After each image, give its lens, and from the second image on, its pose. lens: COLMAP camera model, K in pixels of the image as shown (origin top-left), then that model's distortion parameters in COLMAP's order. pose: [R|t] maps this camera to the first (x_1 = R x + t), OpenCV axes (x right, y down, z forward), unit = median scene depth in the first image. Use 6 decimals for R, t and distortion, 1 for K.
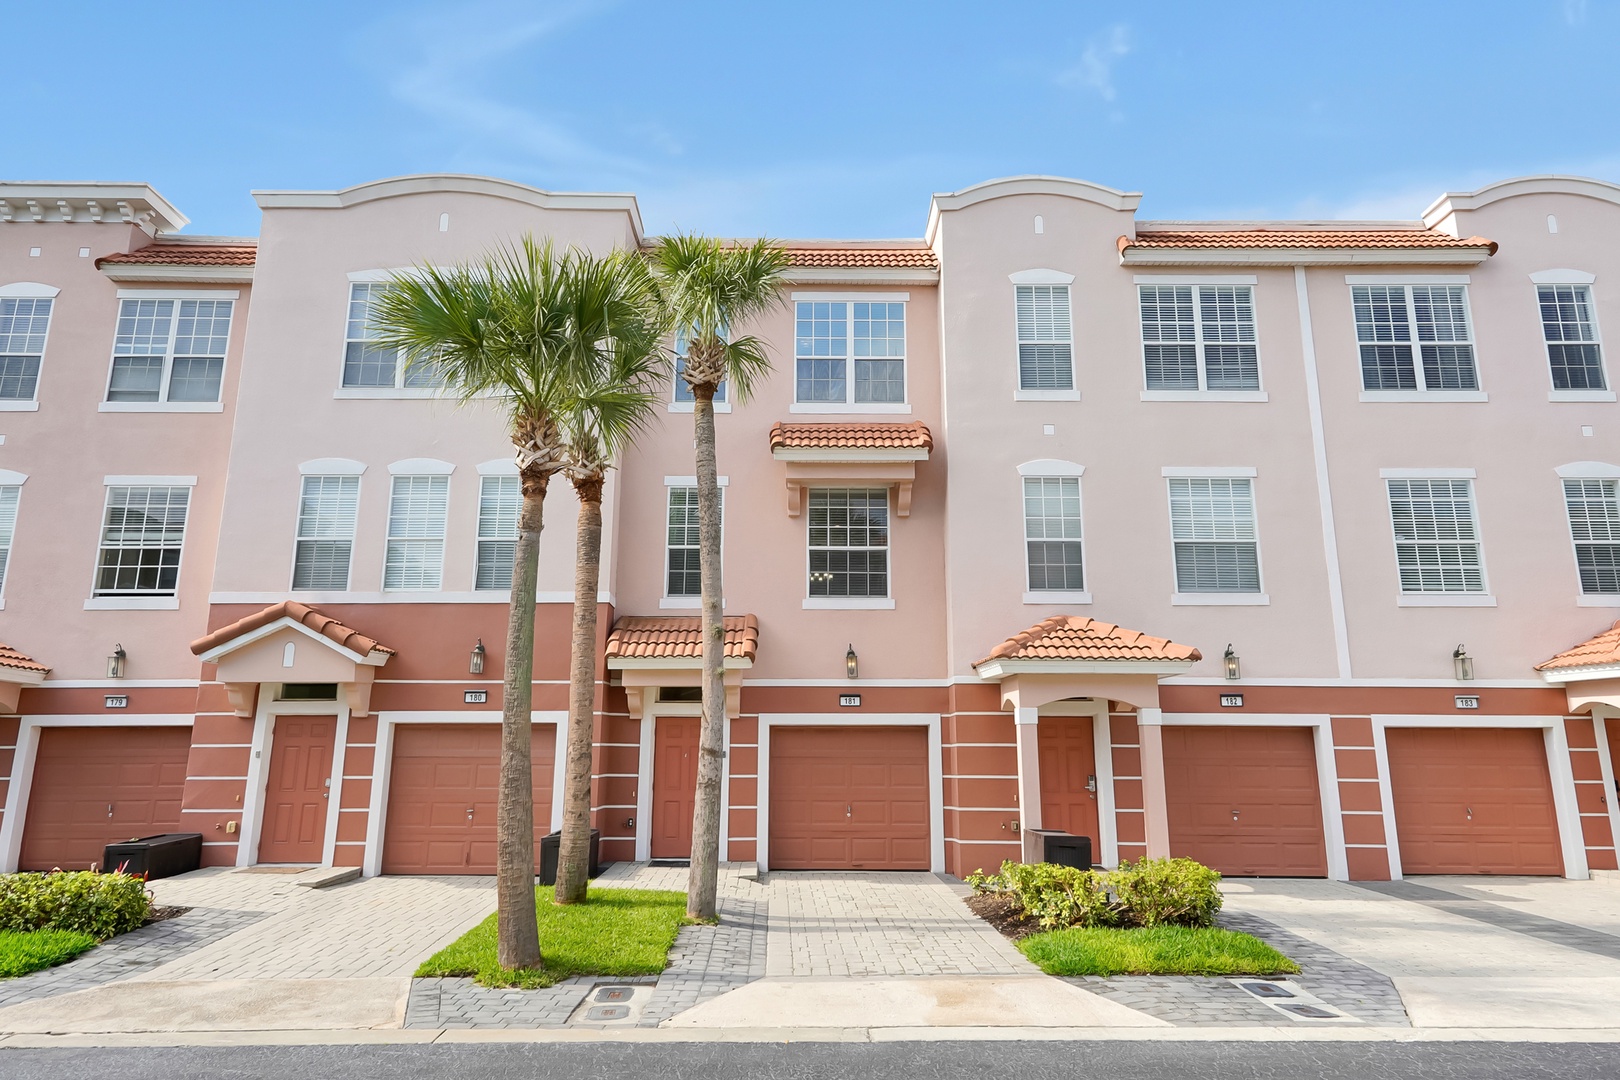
lens RADIAL K [[985.5, 0, 802.5], [0, 985.5, 524.9], [0, 0, 1]] dist [0.015601, 0.006110]
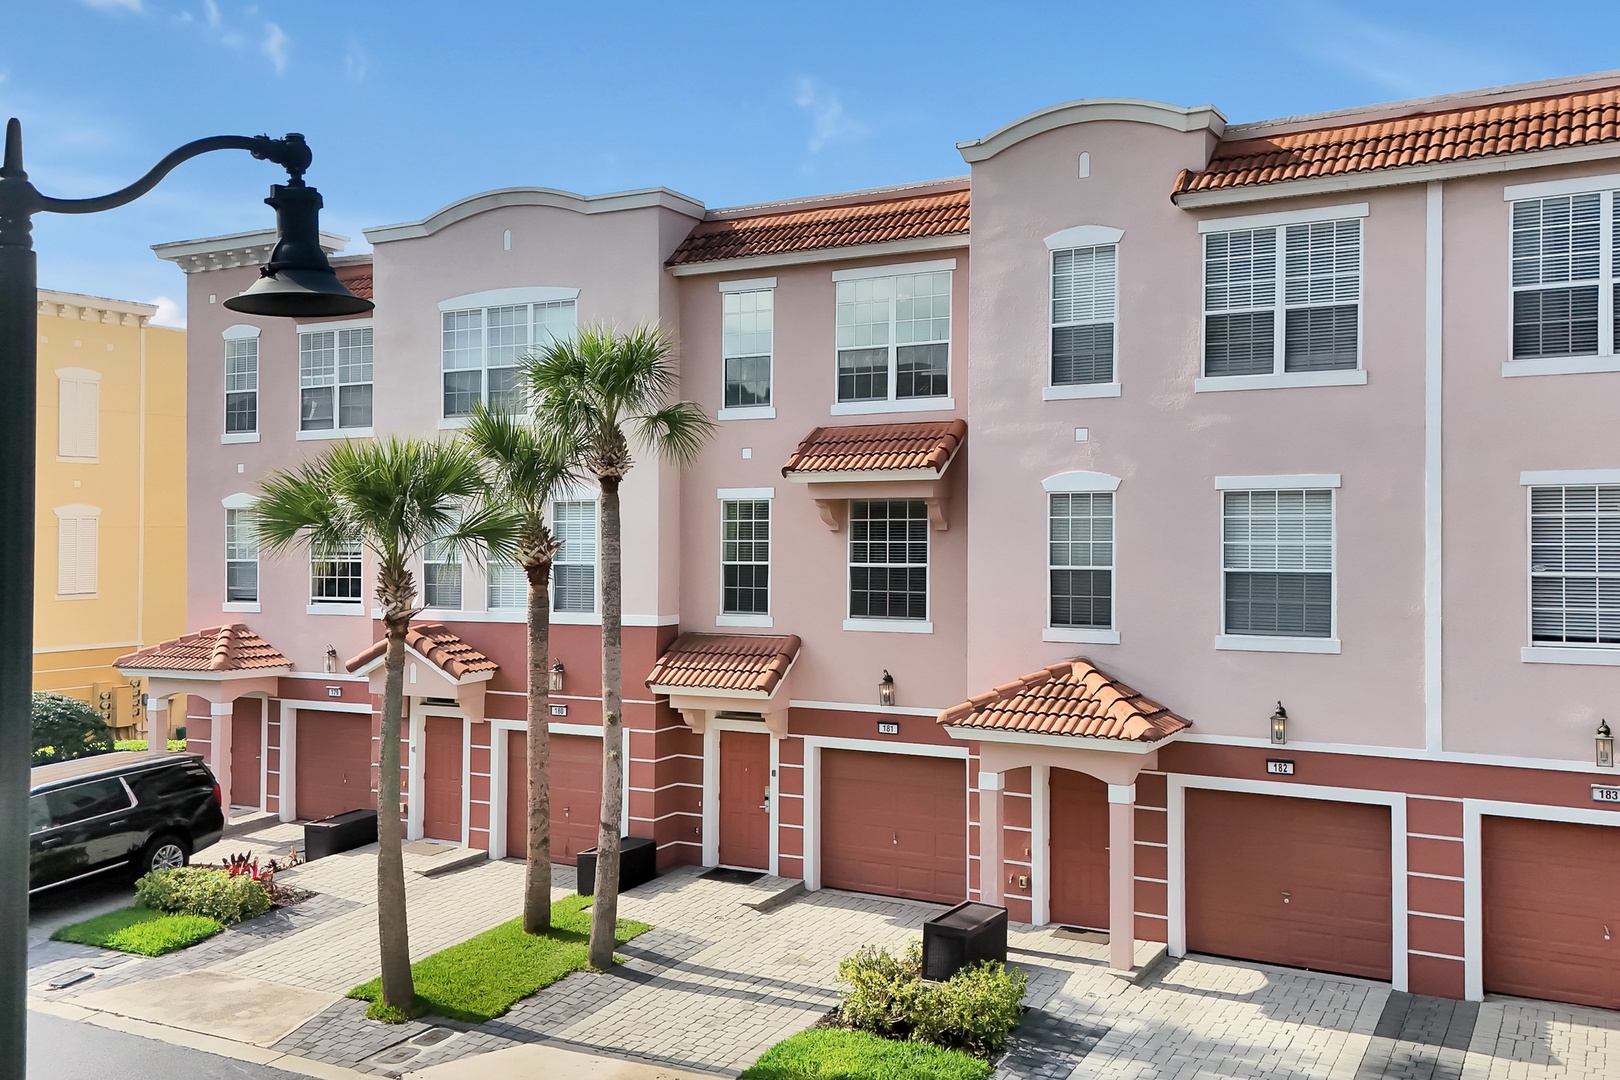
lens RADIAL K [[1372.0, 0, 852.1], [0, 1372.0, 521.8], [0, 0, 1]] dist [0.083297, -0.049374]
pose [[0.885601, -0.004344, -0.464427, 0.637363], [0.102097, 0.977317, 0.185545, -0.267904], [0.453087, -0.211735, 0.865956, -0.124604]]
